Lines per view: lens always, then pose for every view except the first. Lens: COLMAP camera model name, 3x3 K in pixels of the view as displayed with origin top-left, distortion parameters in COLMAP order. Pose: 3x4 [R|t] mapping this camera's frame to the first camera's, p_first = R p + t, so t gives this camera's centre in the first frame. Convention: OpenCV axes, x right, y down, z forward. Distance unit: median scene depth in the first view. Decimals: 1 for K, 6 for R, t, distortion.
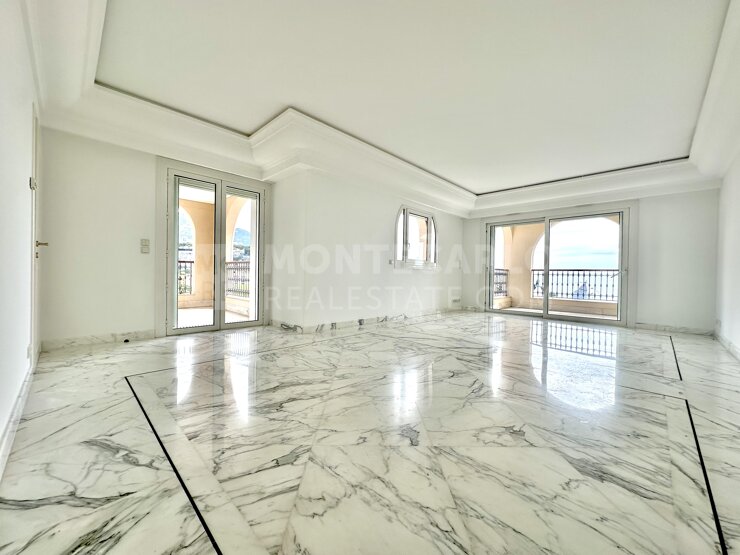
lens RADIAL K [[295.6, 0, 368.5], [0, 295.6, 279.8], [0, 0, 1]] dist [-0.001593, -0.000638]
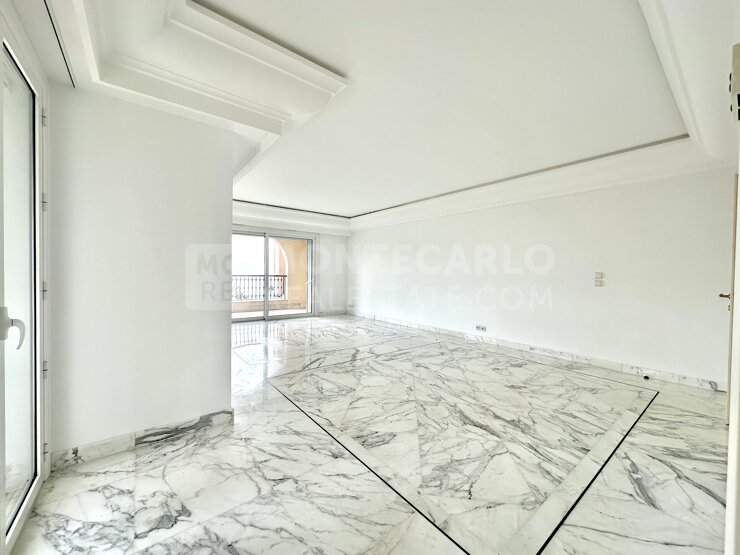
lens RADIAL K [[295.6, 0, 370.2], [0, 295.6, 278.2], [0, 0, 1]] dist [-0.001593, -0.000638]
pose [[0.122137, -0.034514, 0.991913, -0.730309], [0.002993, 0.999403, 0.034406, -0.107759], [-0.992509, -0.001234, 0.122167, 0.654007]]
